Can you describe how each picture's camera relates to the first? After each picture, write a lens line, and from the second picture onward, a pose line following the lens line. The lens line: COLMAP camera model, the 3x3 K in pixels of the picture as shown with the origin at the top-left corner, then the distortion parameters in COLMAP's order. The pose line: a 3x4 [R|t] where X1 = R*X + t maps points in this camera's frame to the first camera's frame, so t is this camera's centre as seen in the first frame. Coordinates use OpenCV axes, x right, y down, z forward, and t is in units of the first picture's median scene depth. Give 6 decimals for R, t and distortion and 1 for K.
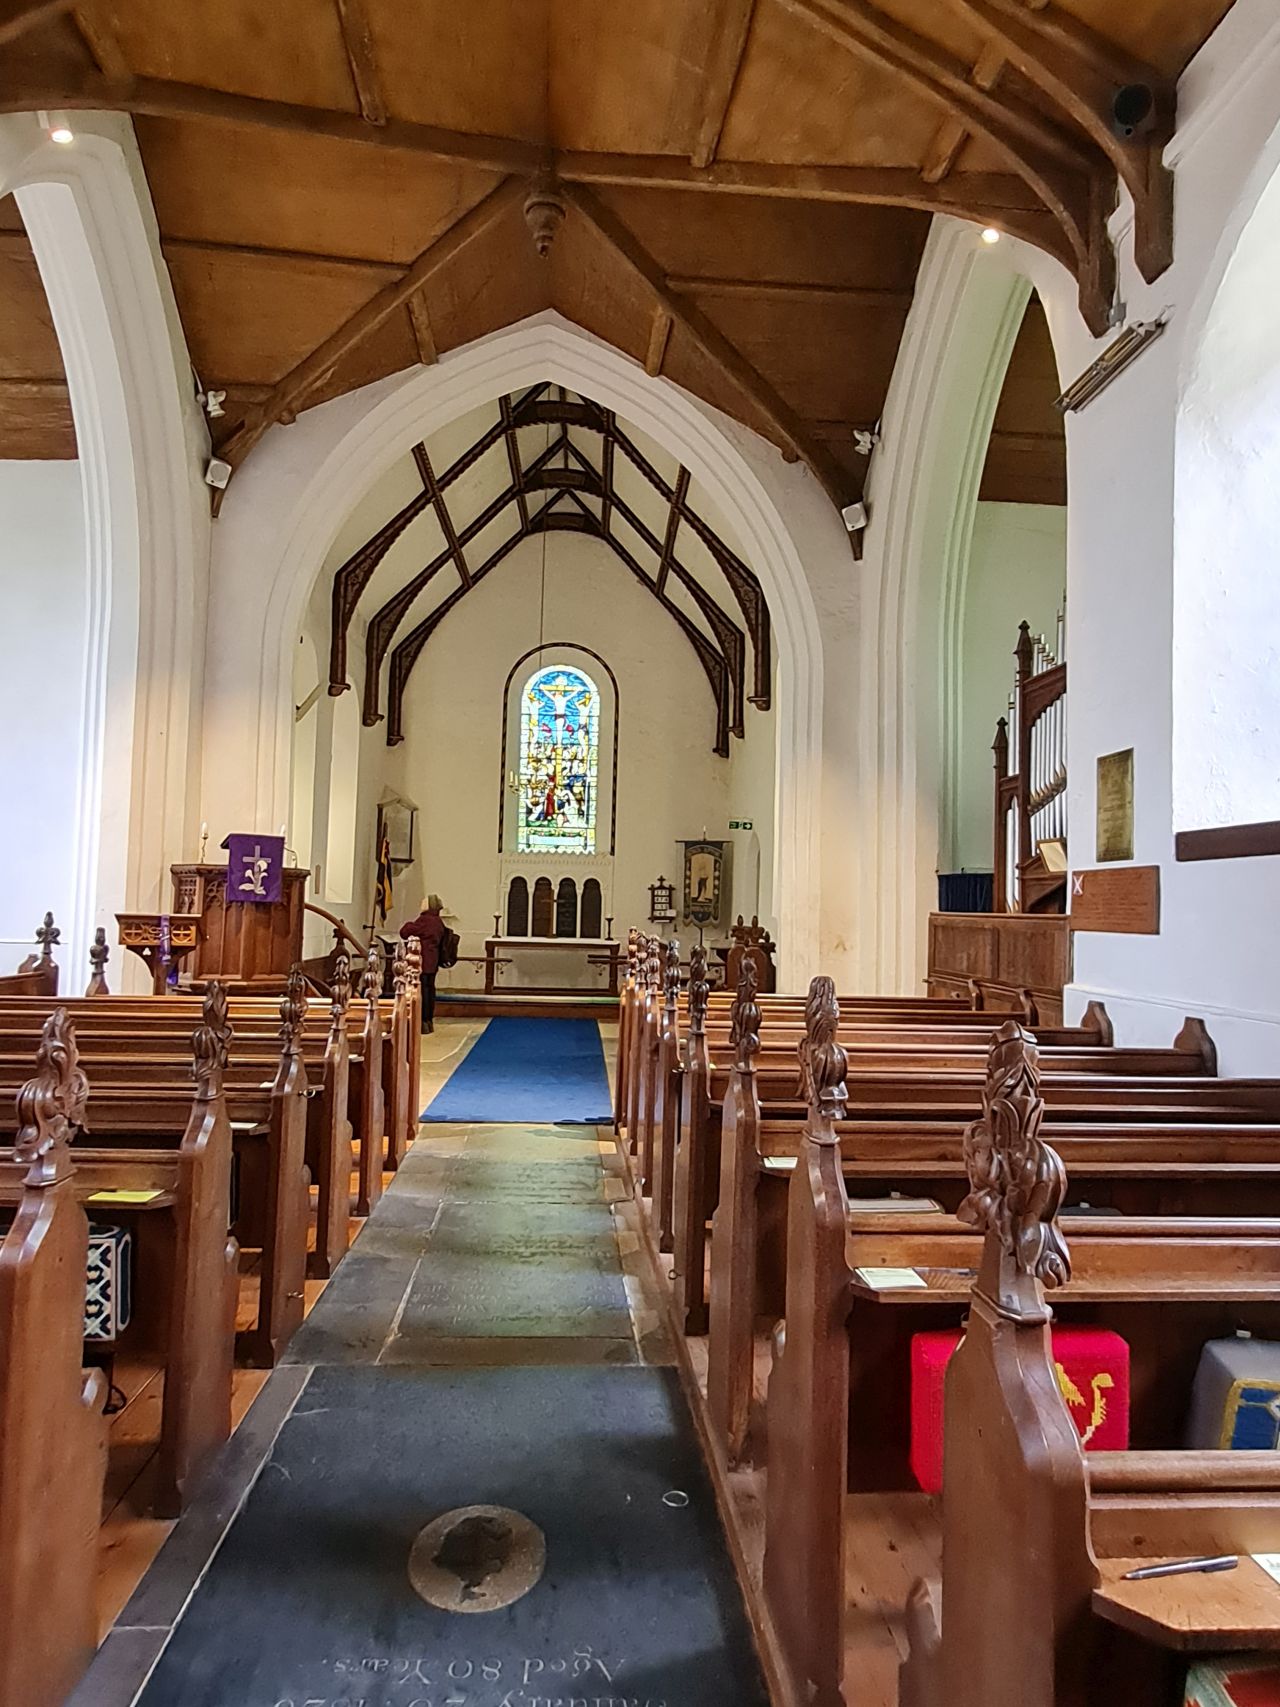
lens RADIAL K [[1039.7, 0, 640.0], [0, 1039.7, 853.5], [0, 0, 1]] dist [0.045625, 0.000698]
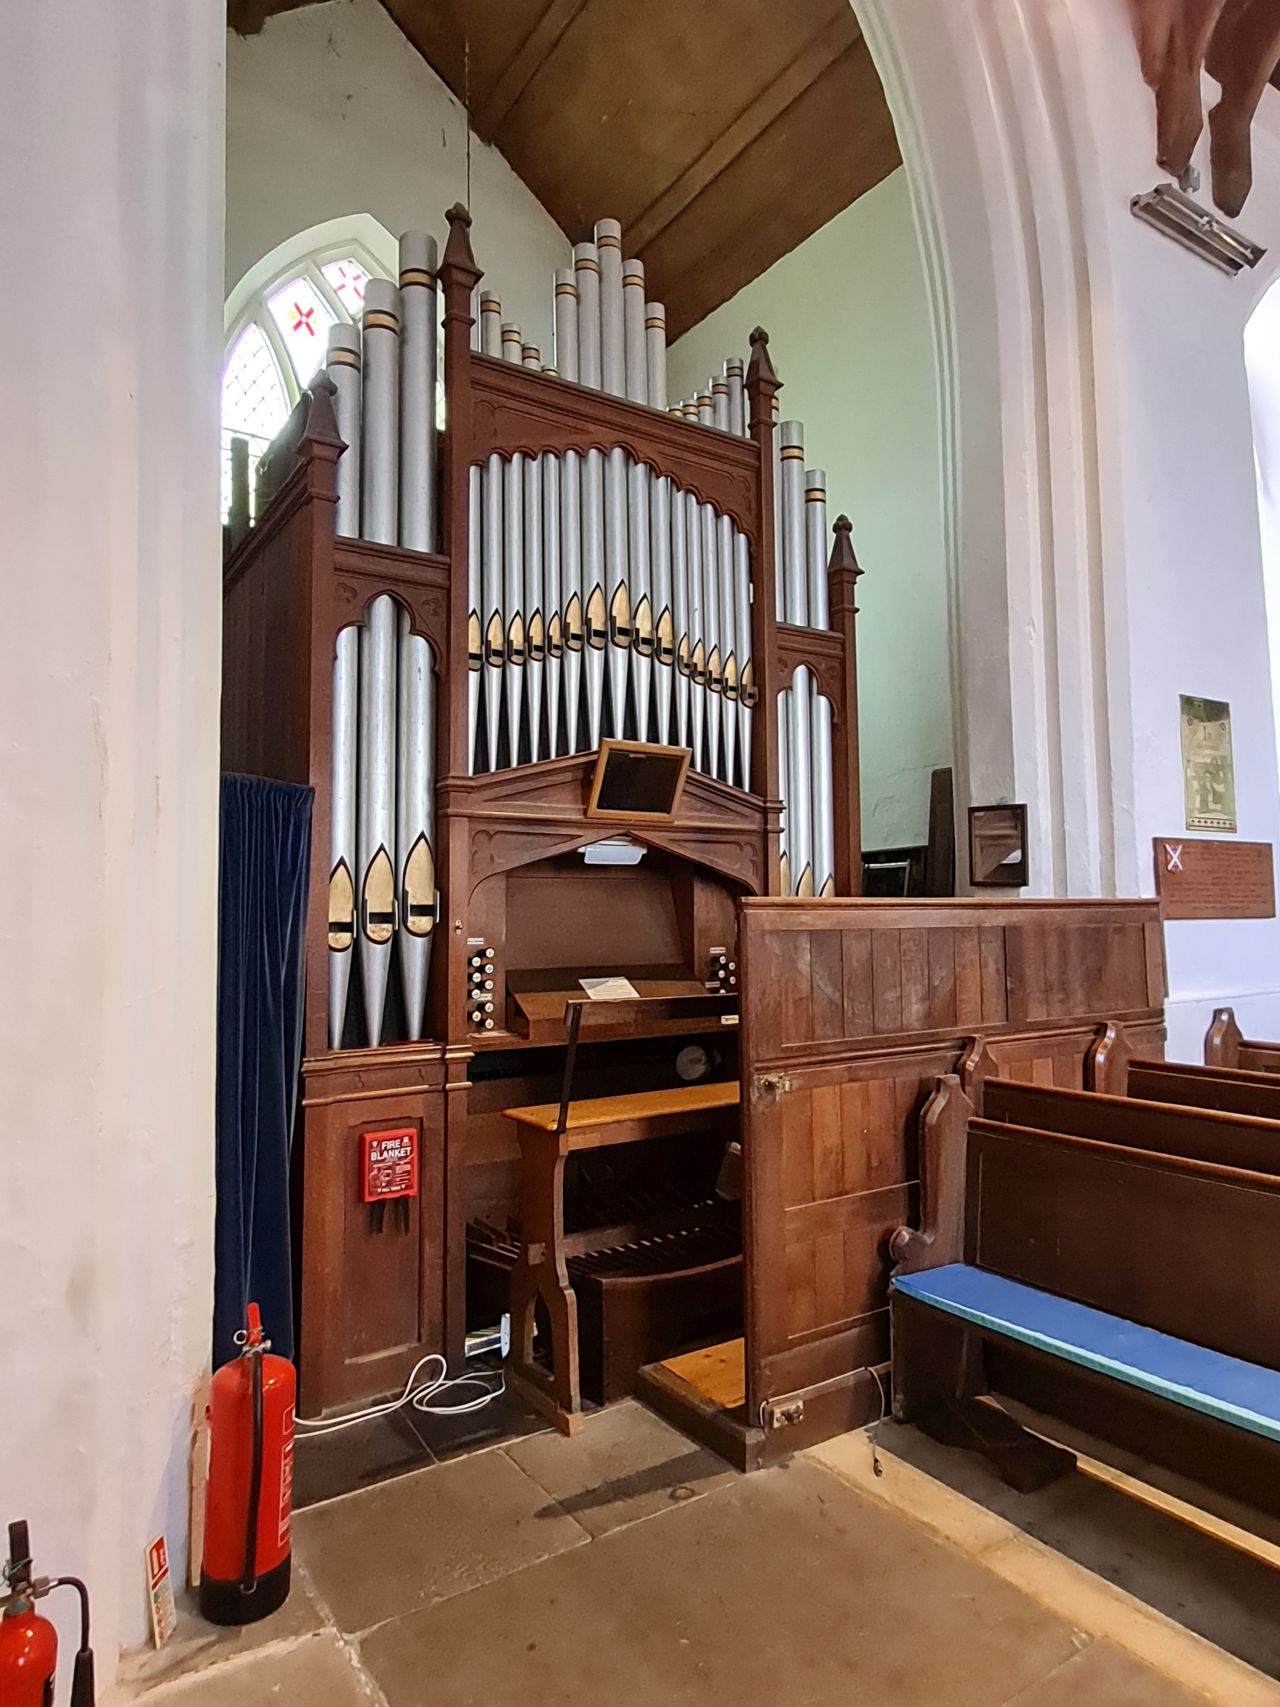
lens RADIAL K [[1039.7, 0, 640.0], [0, 1039.7, 853.5], [0, 0, 1]] dist [0.045625, 0.000698]
pose [[-0.484550, 0.035310, 0.874051, -0.028861], [-0.042132, 0.997083, -0.063638, 0.055218], [-0.873748, -0.067661, -0.481649, 1.034804]]
